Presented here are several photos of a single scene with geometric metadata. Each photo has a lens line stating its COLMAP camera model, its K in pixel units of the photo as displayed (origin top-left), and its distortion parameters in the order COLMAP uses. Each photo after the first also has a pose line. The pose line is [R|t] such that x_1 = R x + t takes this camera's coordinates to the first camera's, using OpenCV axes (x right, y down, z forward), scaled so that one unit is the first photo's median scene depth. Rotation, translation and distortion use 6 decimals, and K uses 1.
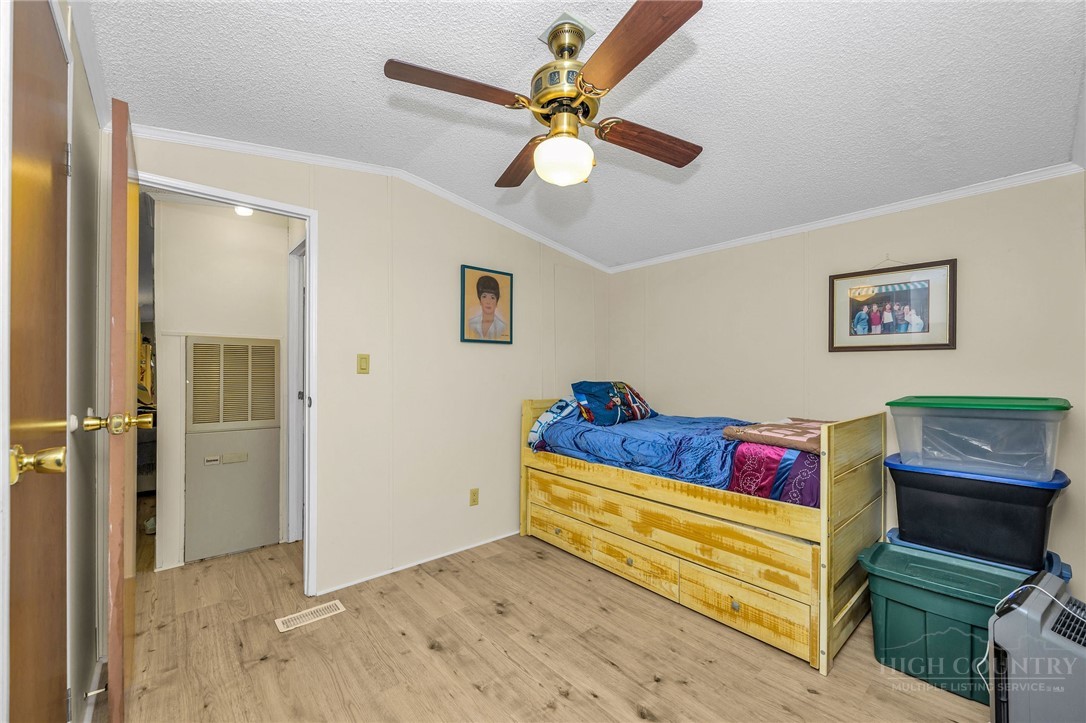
lens RADIAL K [[430.7, 0, 537.1], [0, 430.7, 367.7], [0, 0, 1]] dist [-0.000473, 0.000552]
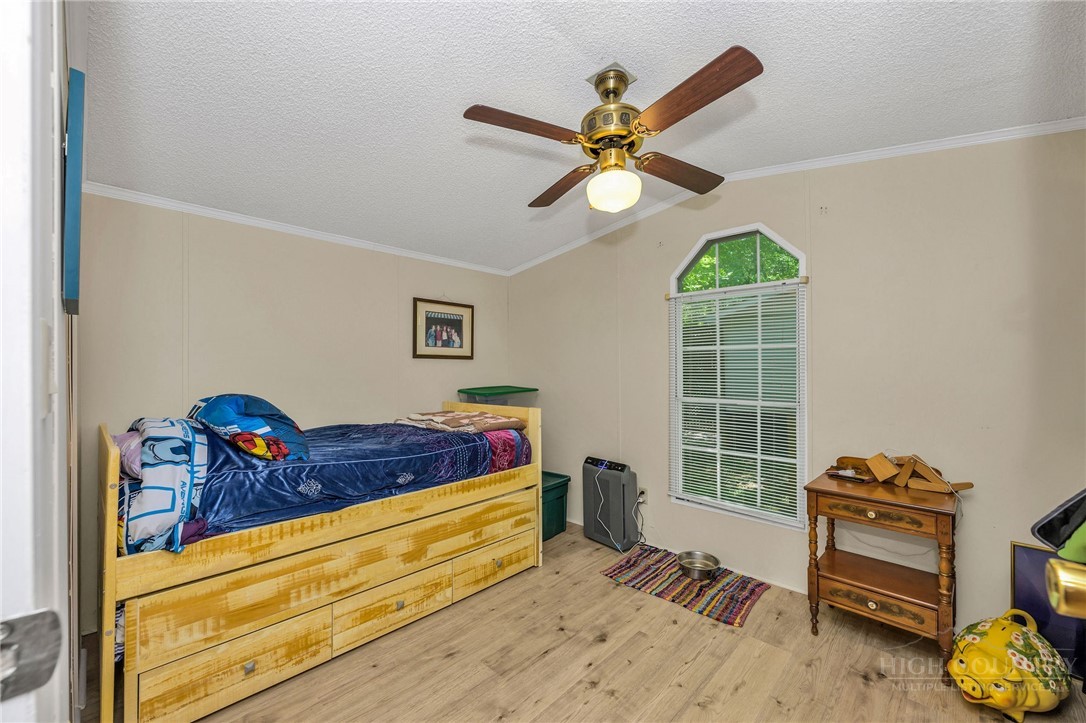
lens RADIAL K [[430.7, 0, 537.0], [0, 430.7, 365.7], [0, 0, 1]] dist [-0.000473, 0.000552]
pose [[-0.082954, 0.005854, 0.996536, -0.693504], [-0.002507, 0.999978, -0.006082, -0.009836], [-0.996550, -0.003003, -0.082938, 0.871177]]
